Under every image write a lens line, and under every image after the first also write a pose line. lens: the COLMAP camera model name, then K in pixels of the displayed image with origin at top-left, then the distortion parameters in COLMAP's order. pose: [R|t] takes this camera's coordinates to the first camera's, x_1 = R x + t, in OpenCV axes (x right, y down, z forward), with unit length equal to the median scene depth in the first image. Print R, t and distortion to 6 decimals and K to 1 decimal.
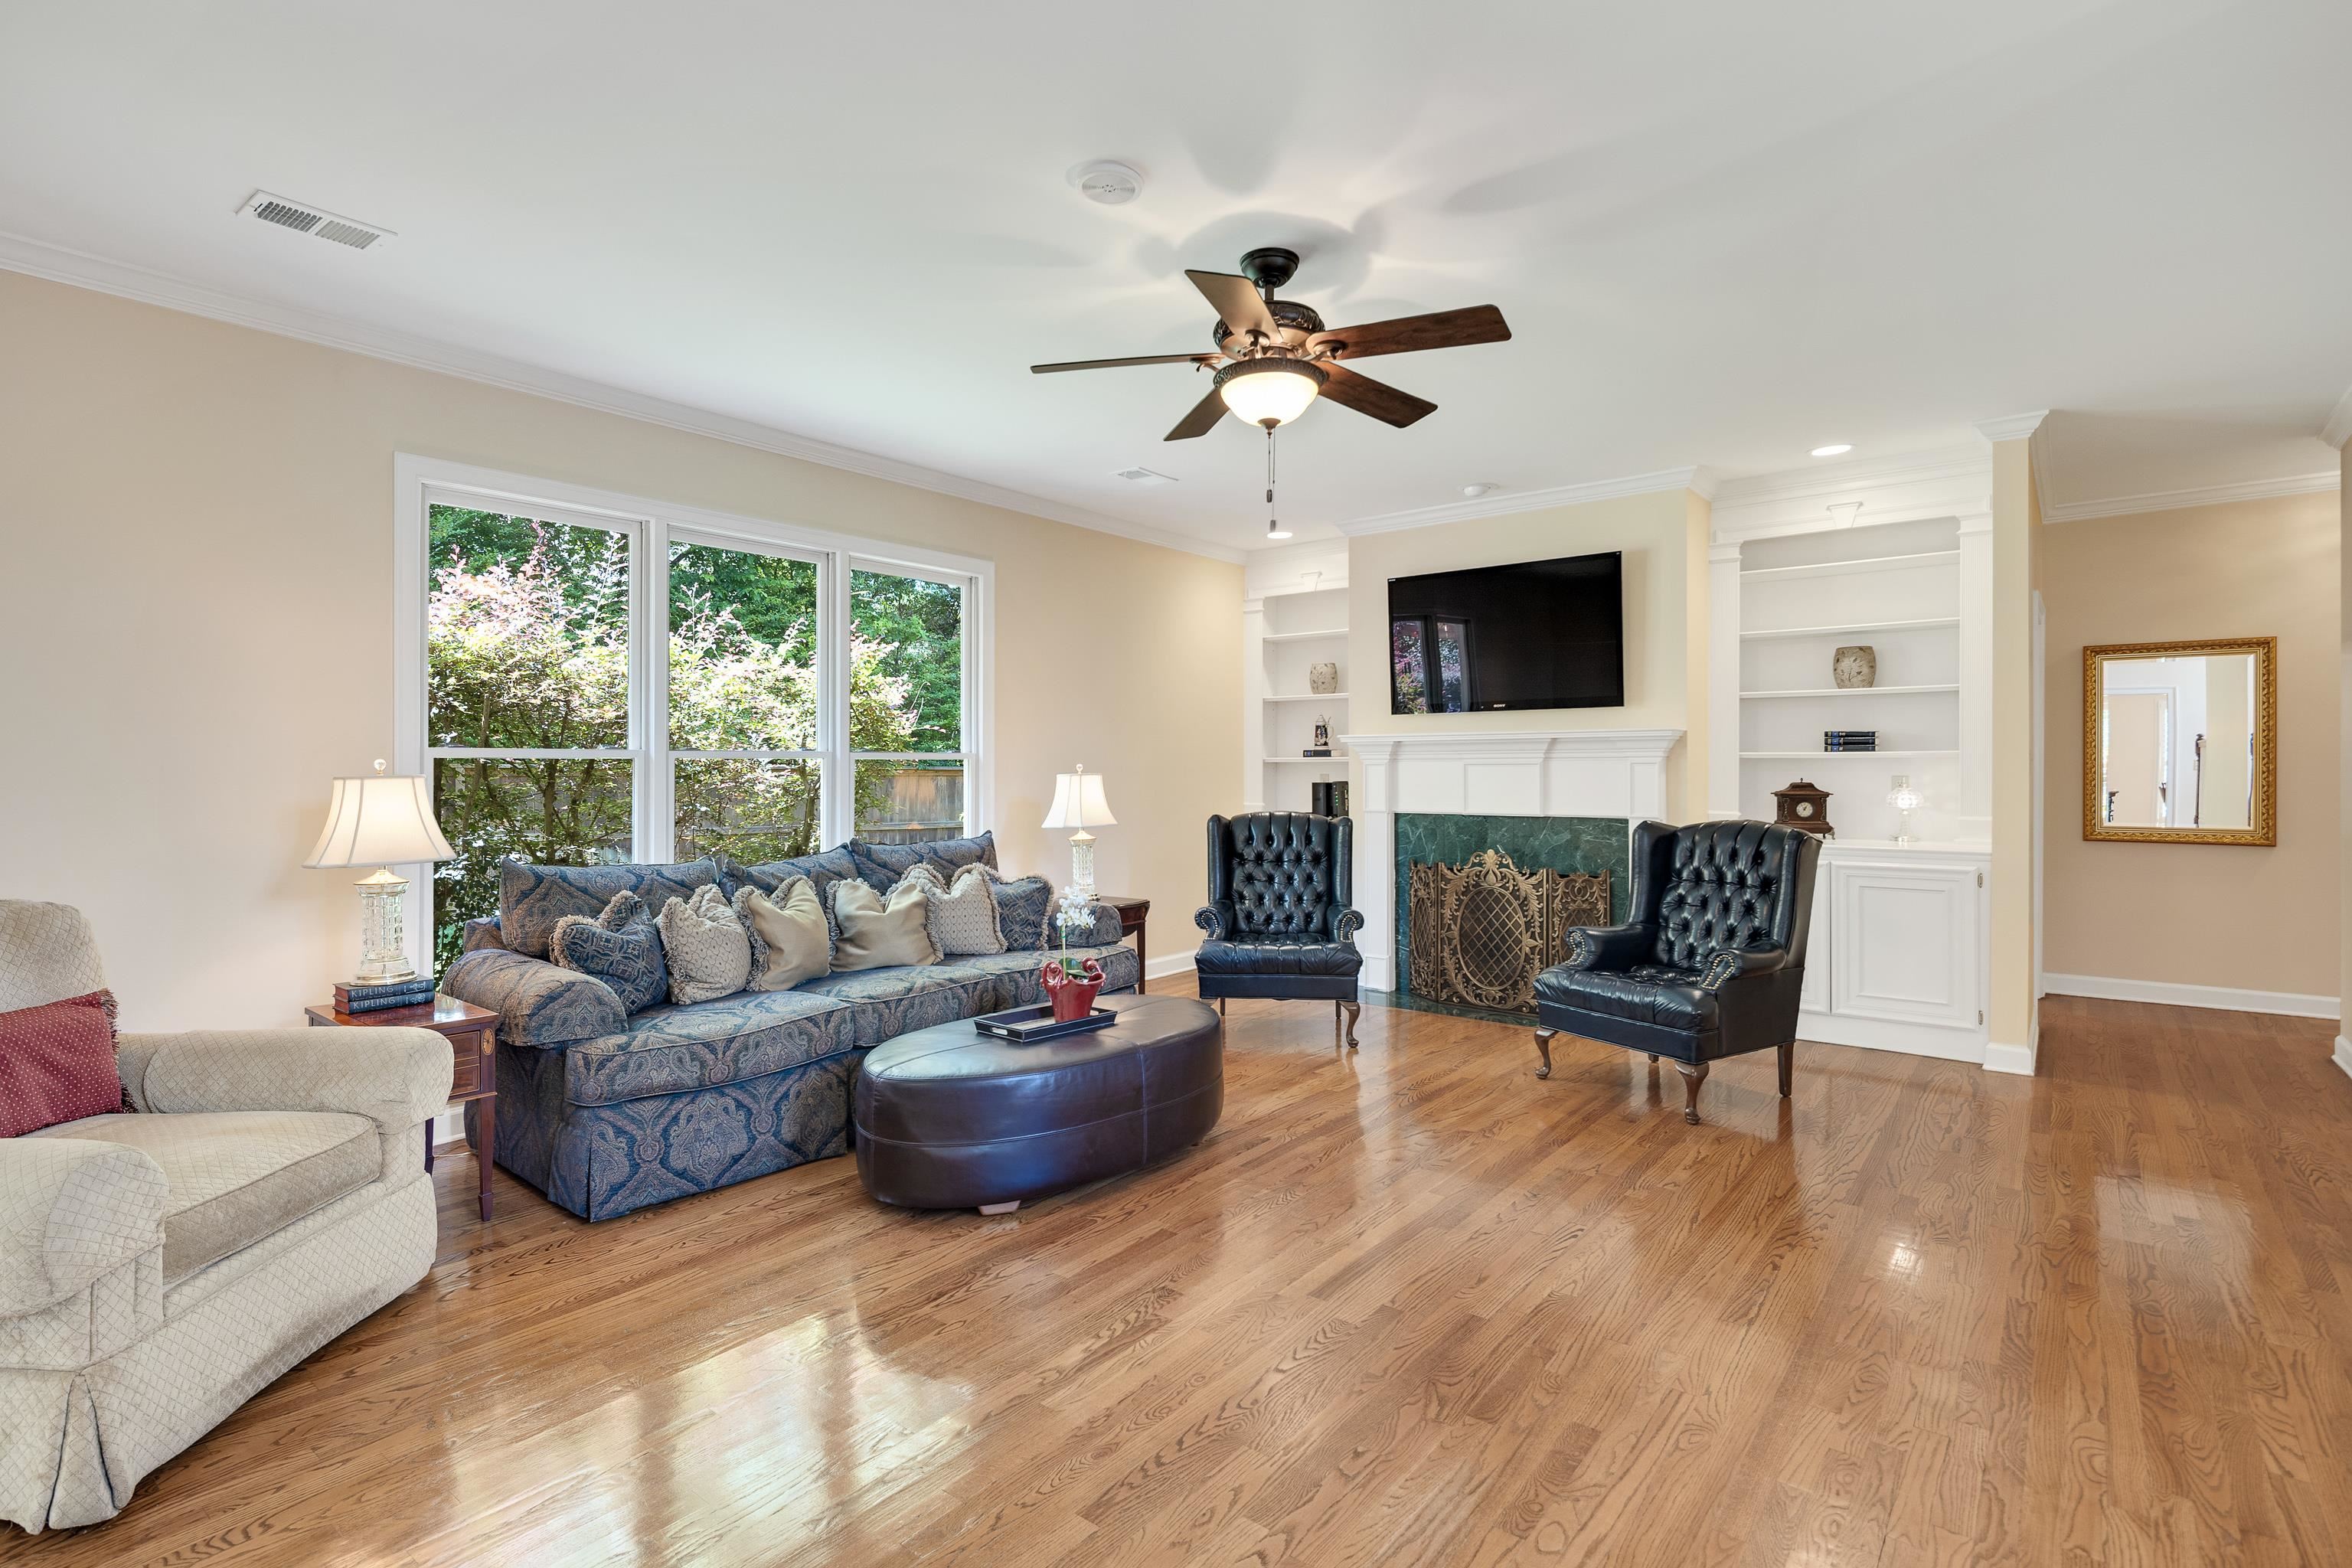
lens RADIAL K [[1130.7, 0, 1177.0], [0, 1130.7, 765.9], [0, 0, 1]] dist [-0.001596, -0.000488]
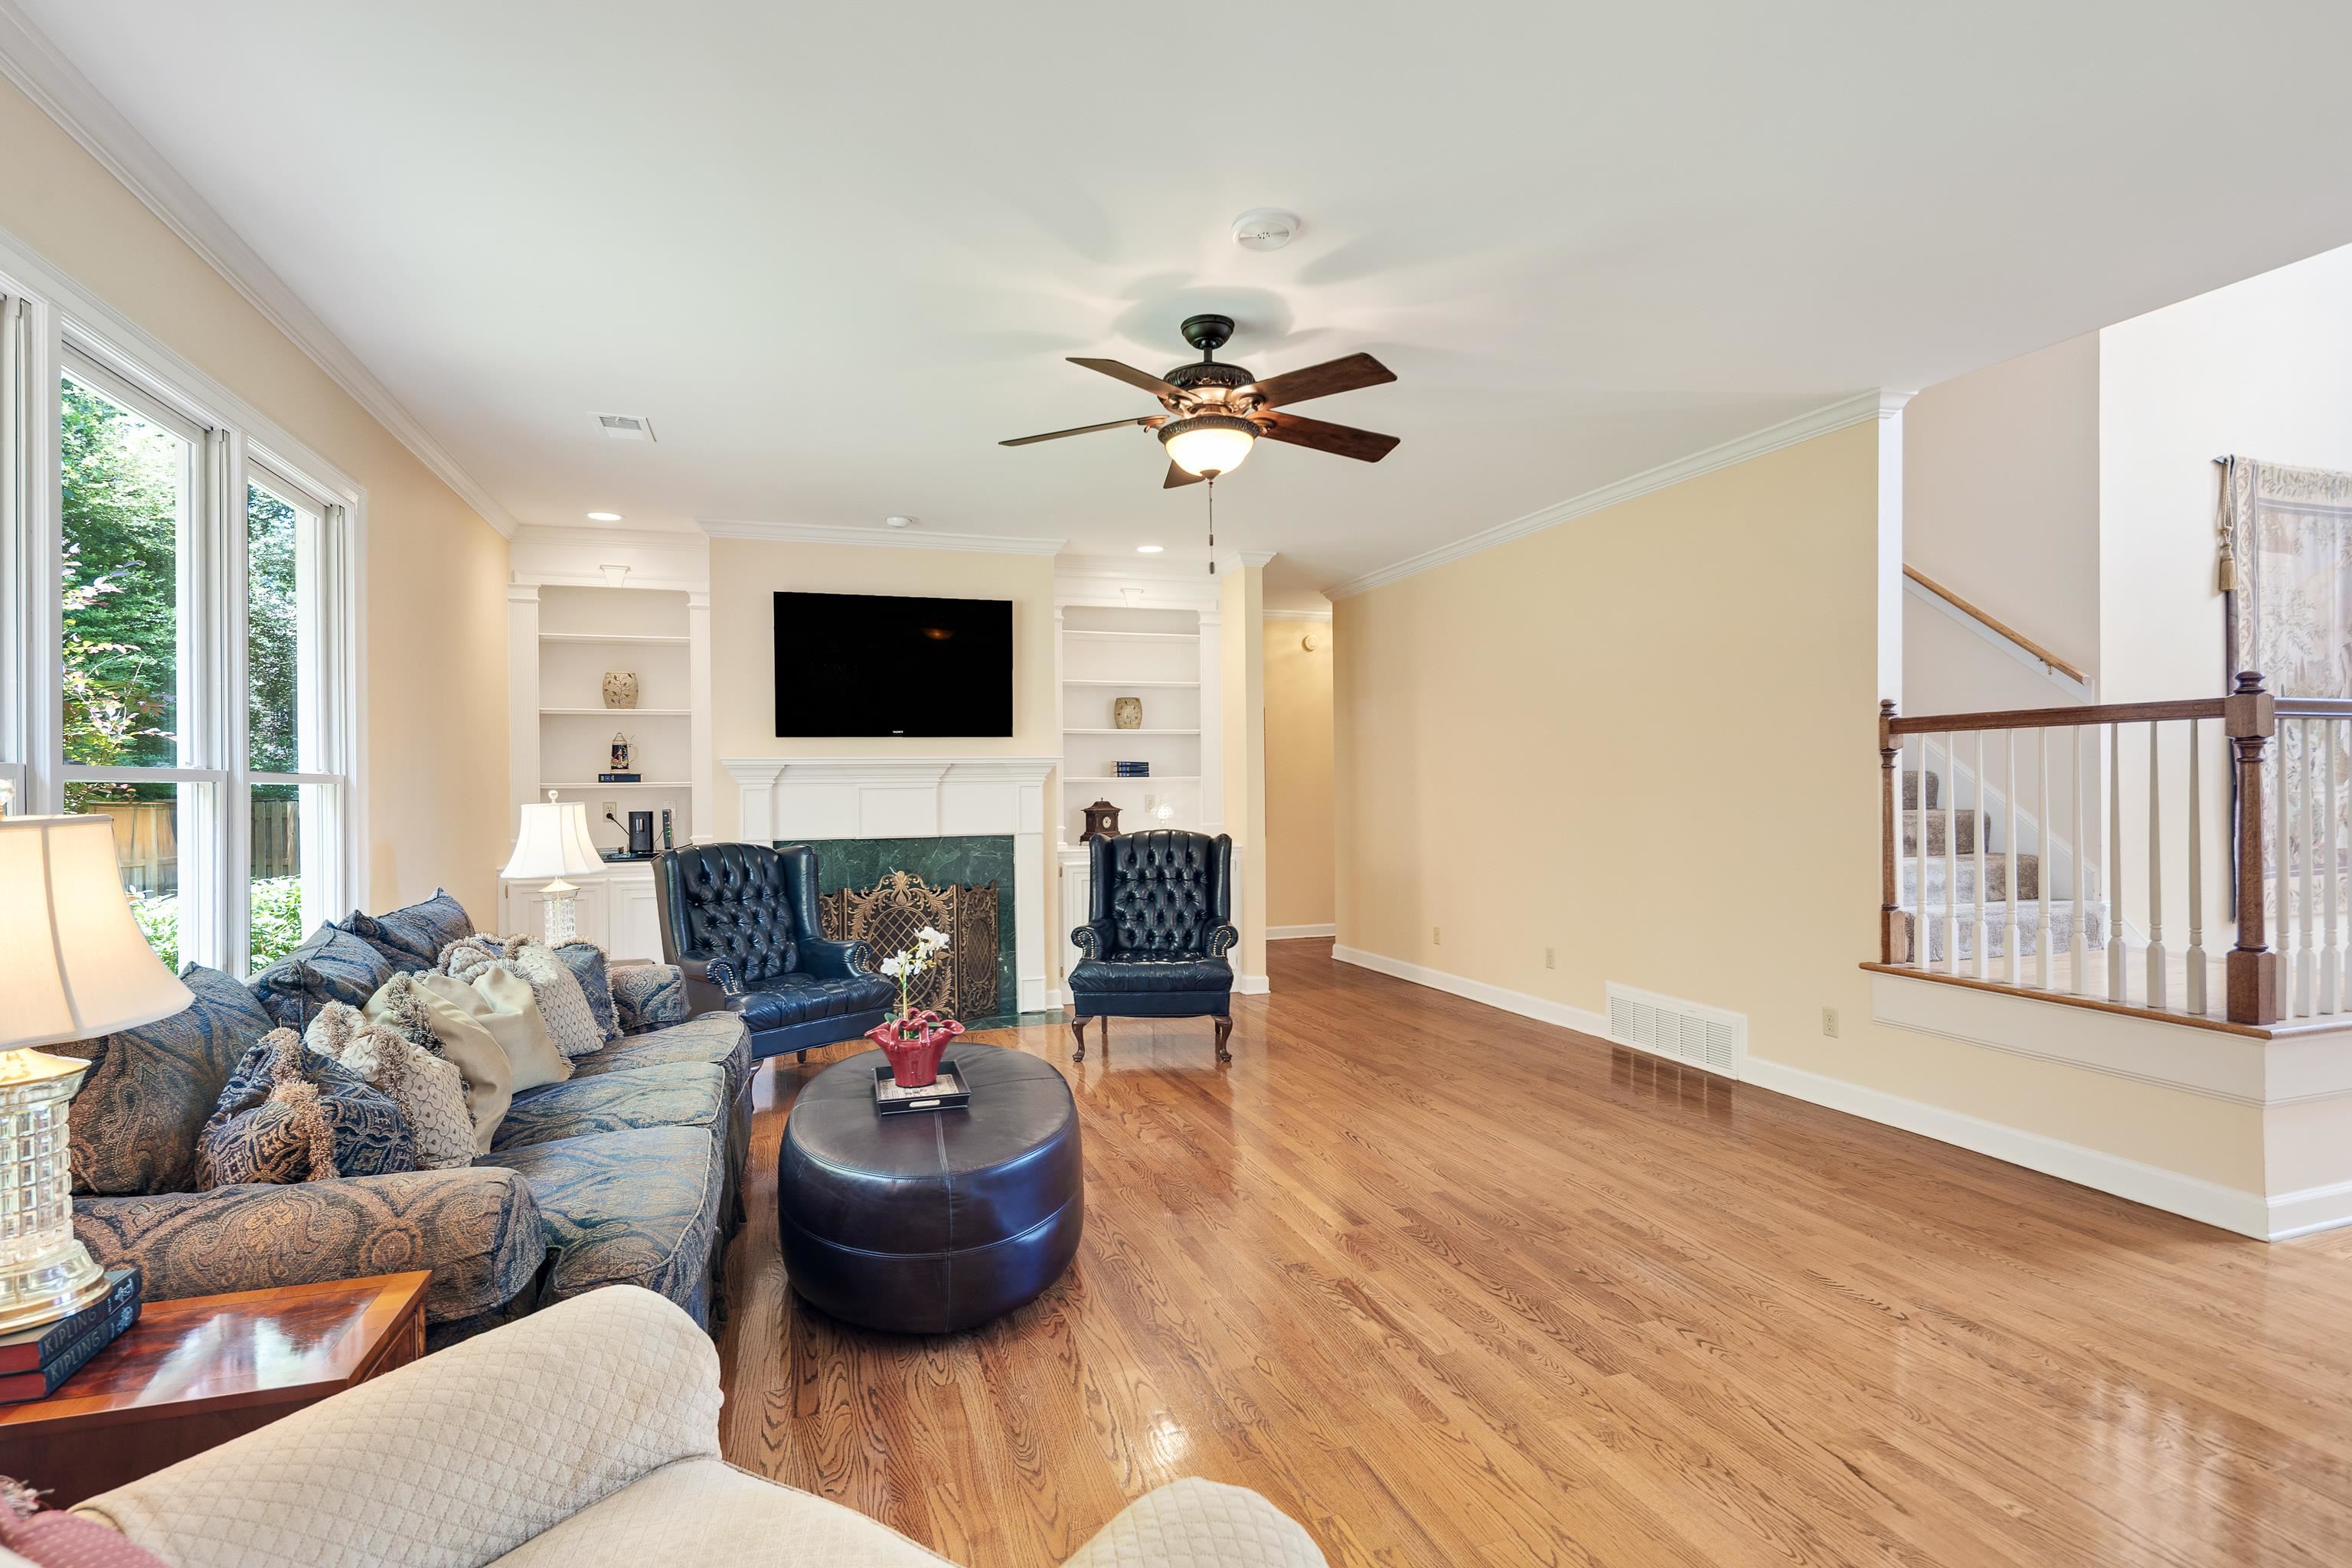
lens RADIAL K [[1130.7, 0, 1168.3], [0, 1130.7, 789.8], [0, 0, 1]] dist [-0.001596, -0.000488]
pose [[0.543322, -0.005494, 0.839506, -0.490663], [0.008610, 0.999962, 0.000971, 0.001074], [-0.839480, 0.006700, 0.543349, 0.251371]]
